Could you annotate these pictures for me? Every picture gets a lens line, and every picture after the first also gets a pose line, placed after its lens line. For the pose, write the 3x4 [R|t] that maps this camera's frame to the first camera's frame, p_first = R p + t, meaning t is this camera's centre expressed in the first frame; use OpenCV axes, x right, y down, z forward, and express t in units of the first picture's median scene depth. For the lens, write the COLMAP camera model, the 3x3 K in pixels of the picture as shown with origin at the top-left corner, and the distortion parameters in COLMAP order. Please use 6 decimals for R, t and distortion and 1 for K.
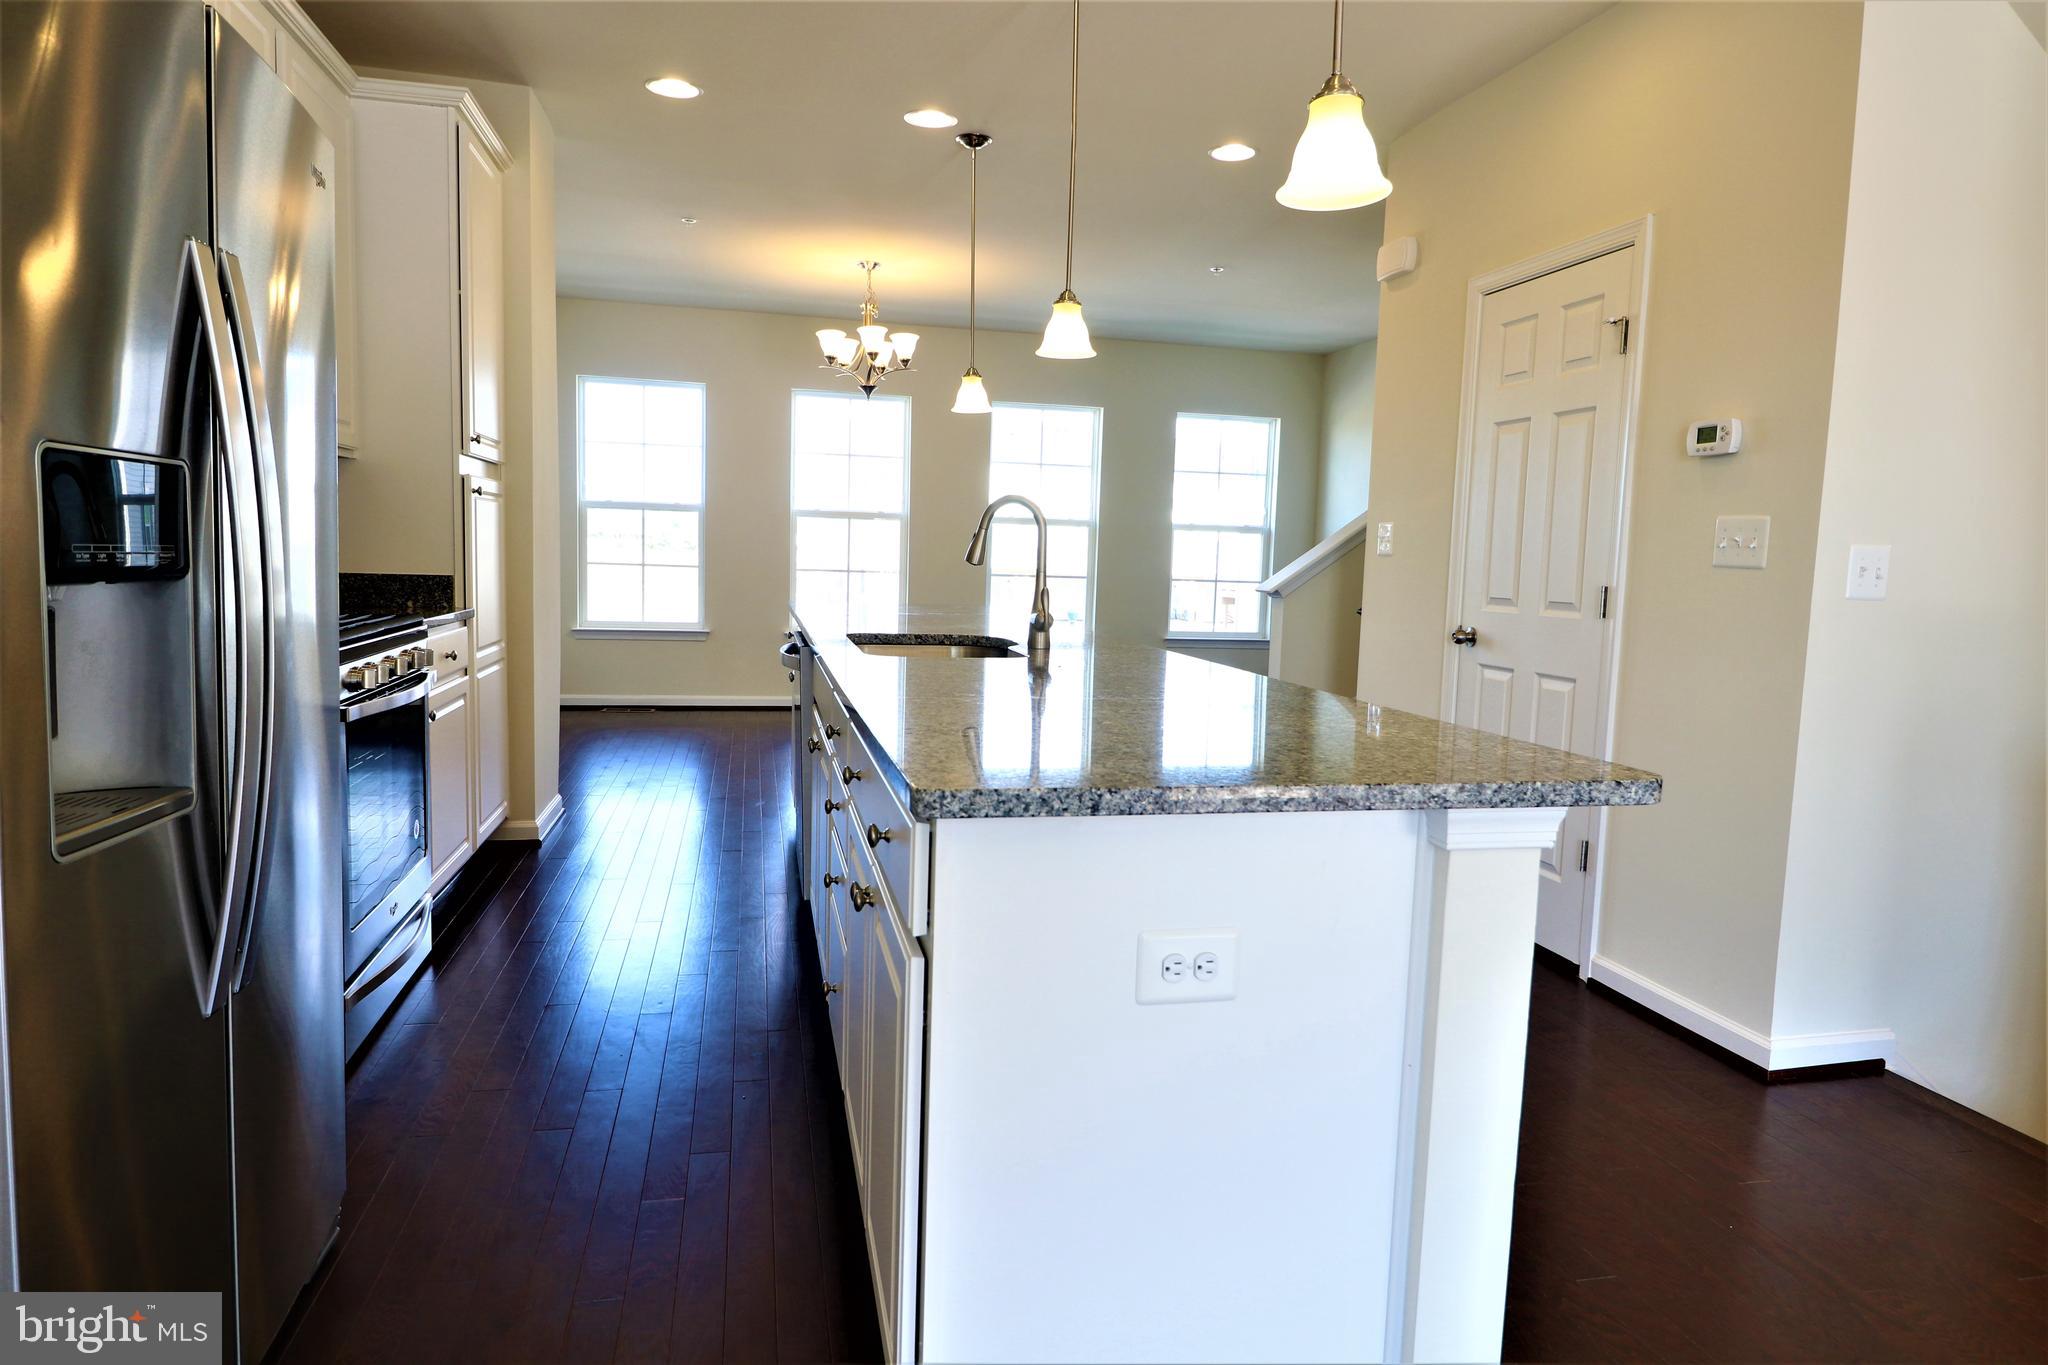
lens RADIAL K [[1204.0, 0, 1022.3], [0, 1204.0, 672.6], [0, 0, 1]] dist [0.007358, -0.013598]
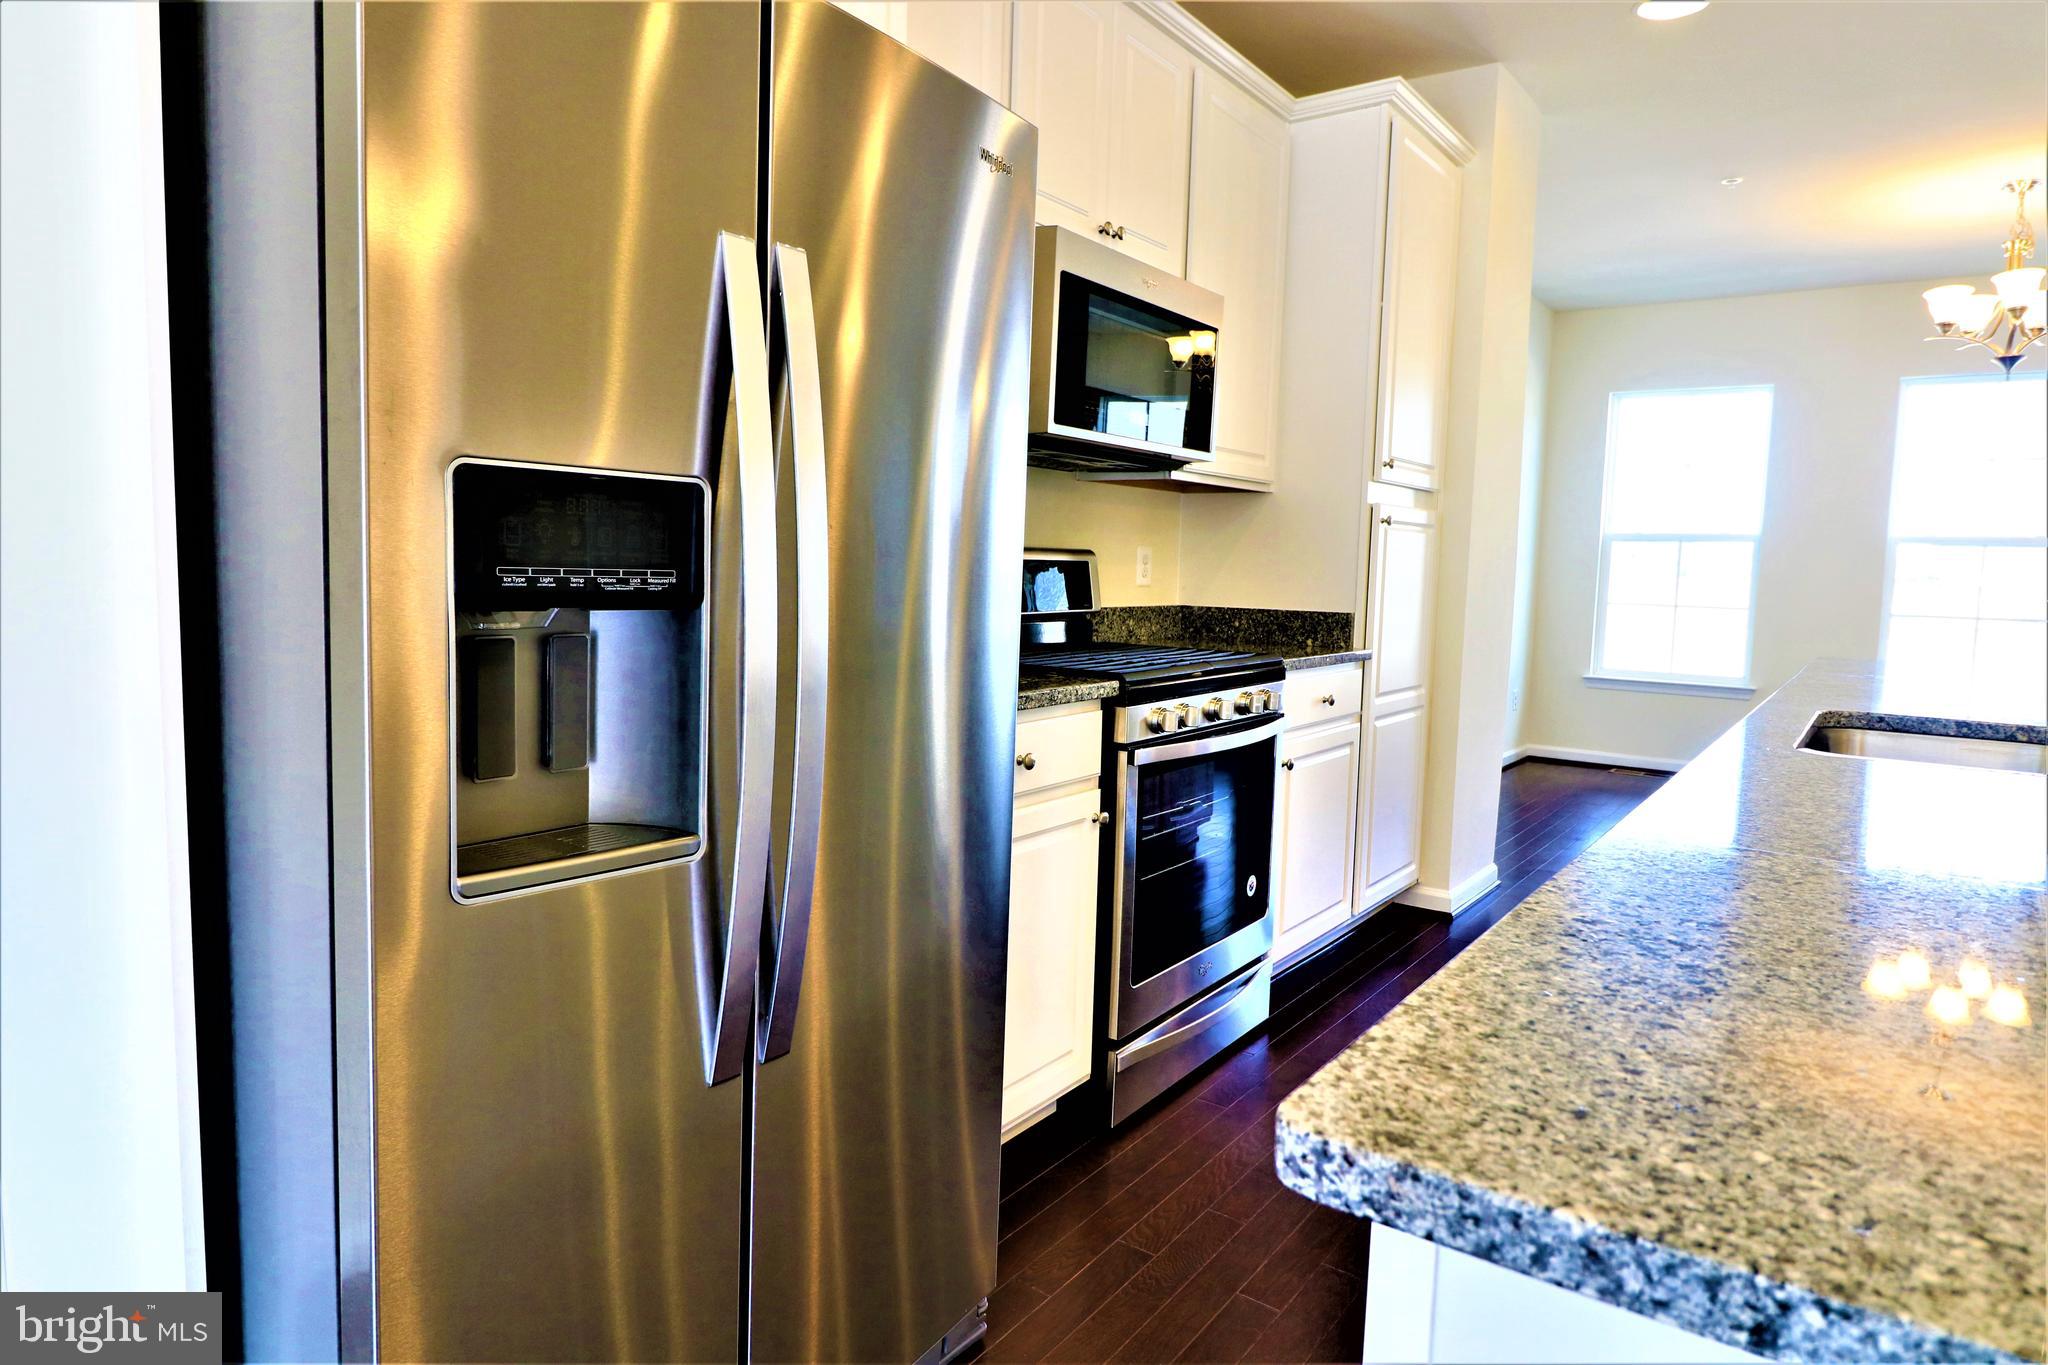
lens RADIAL K [[1204.0, 0, 1022.3], [0, 1204.0, 672.6], [0, 0, 1]] dist [0.007358, -0.013598]
pose [[0.657687, 0.055034, -0.751278, 0.054874], [-0.079857, 0.996801, 0.003110, -0.018019], [0.749046, 0.057949, 0.659978, 0.206251]]
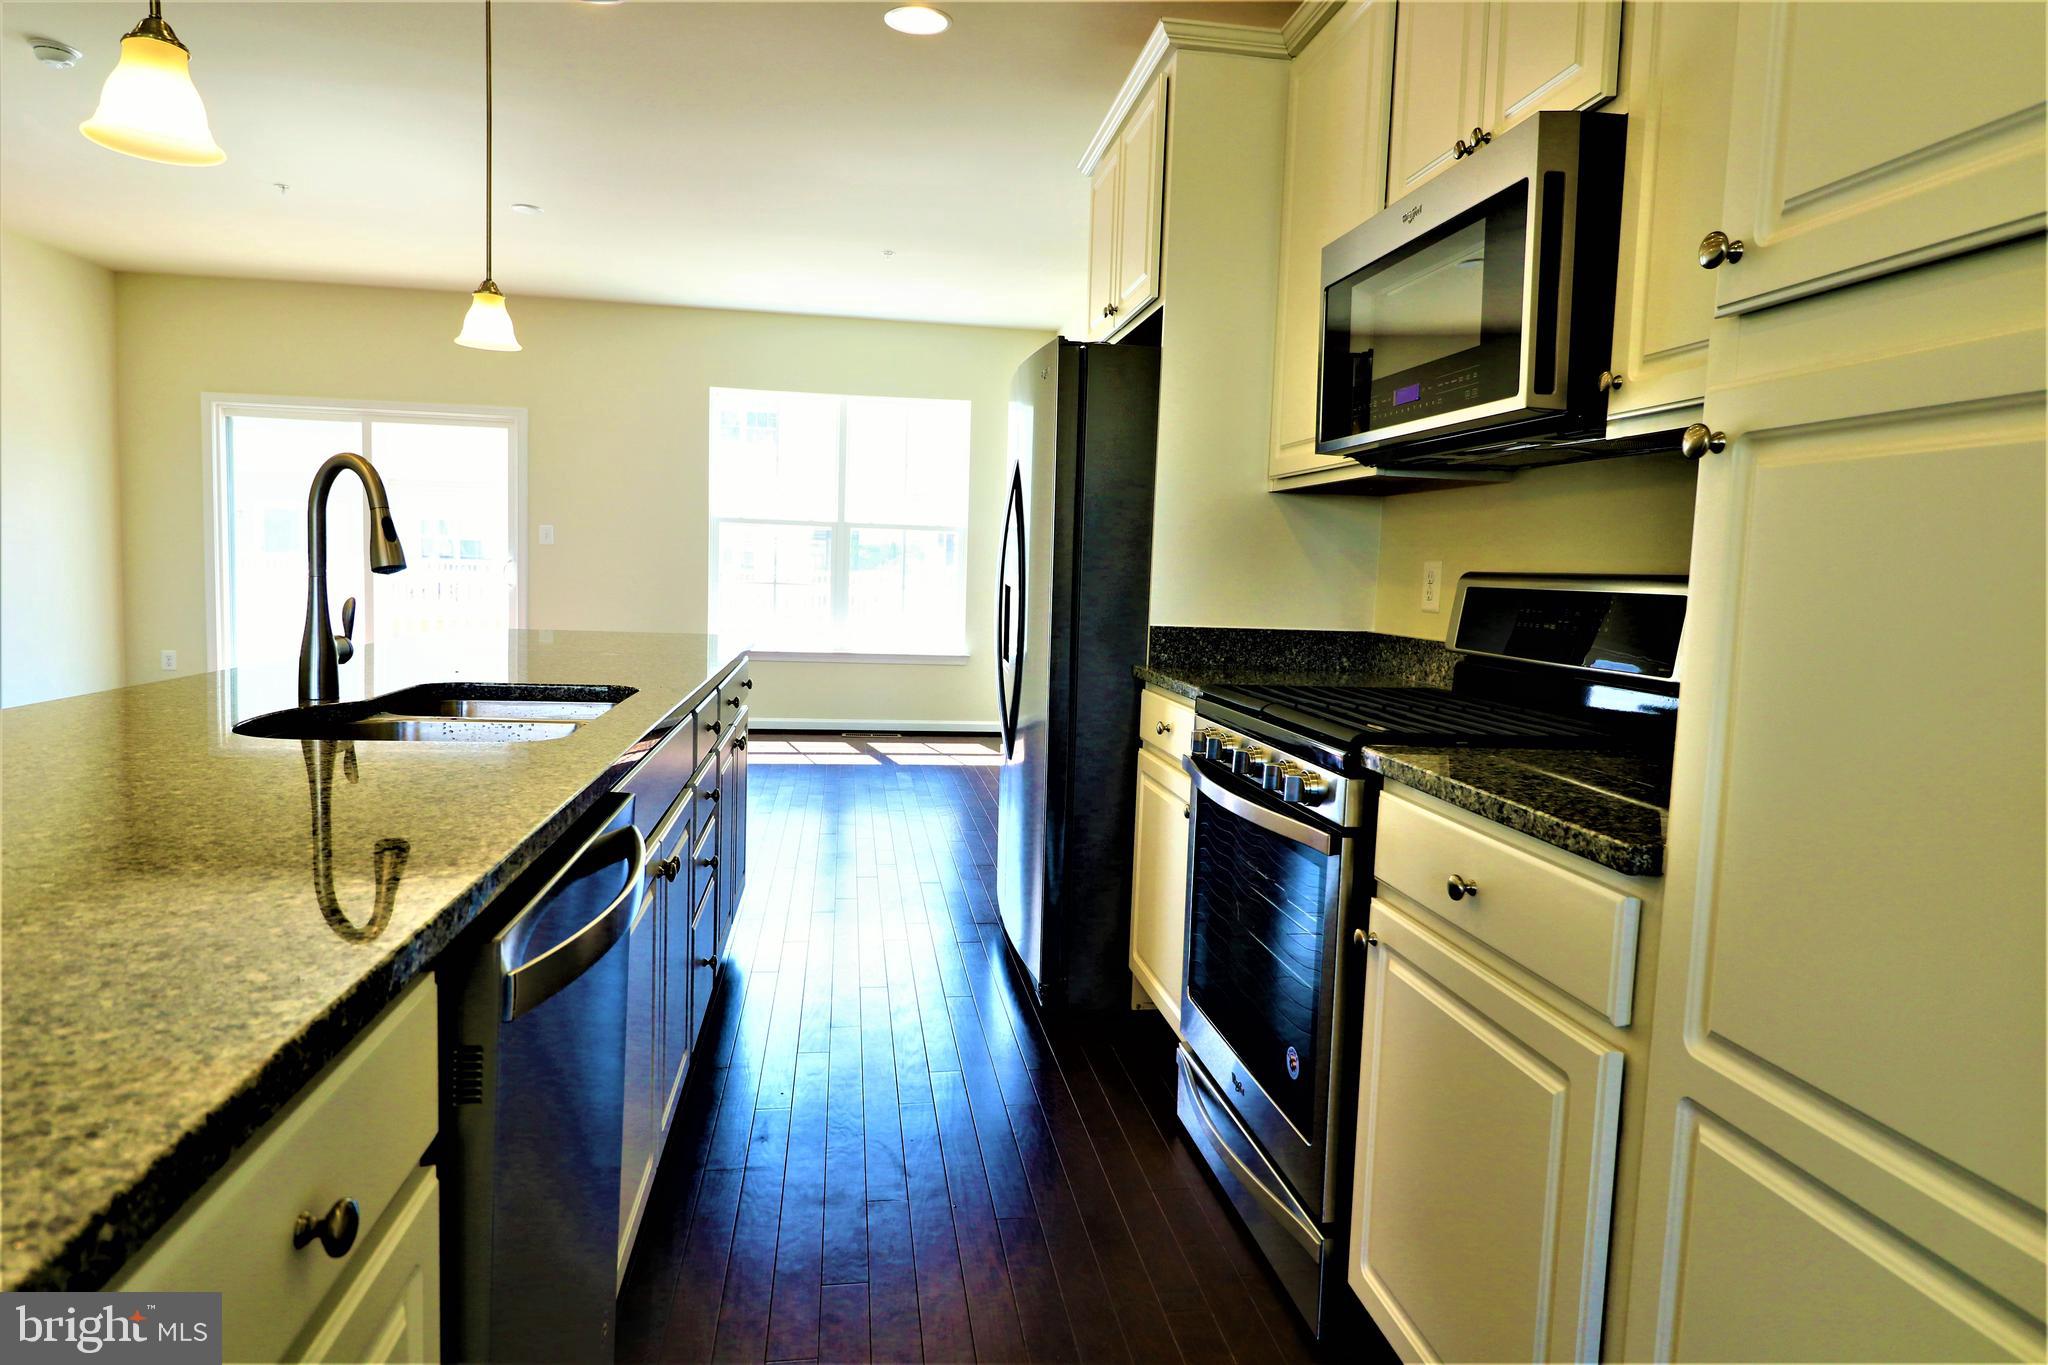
lens RADIAL K [[1204.0, 0, 1022.3], [0, 1204.0, 672.6], [0, 0, 1]] dist [0.007358, -0.013598]
pose [[-0.995039, -0.072820, 0.067779, -0.325063], [-0.058960, 0.980439, 0.187785, -0.142826], [-0.080128, 0.182857, -0.979869, 1.306790]]
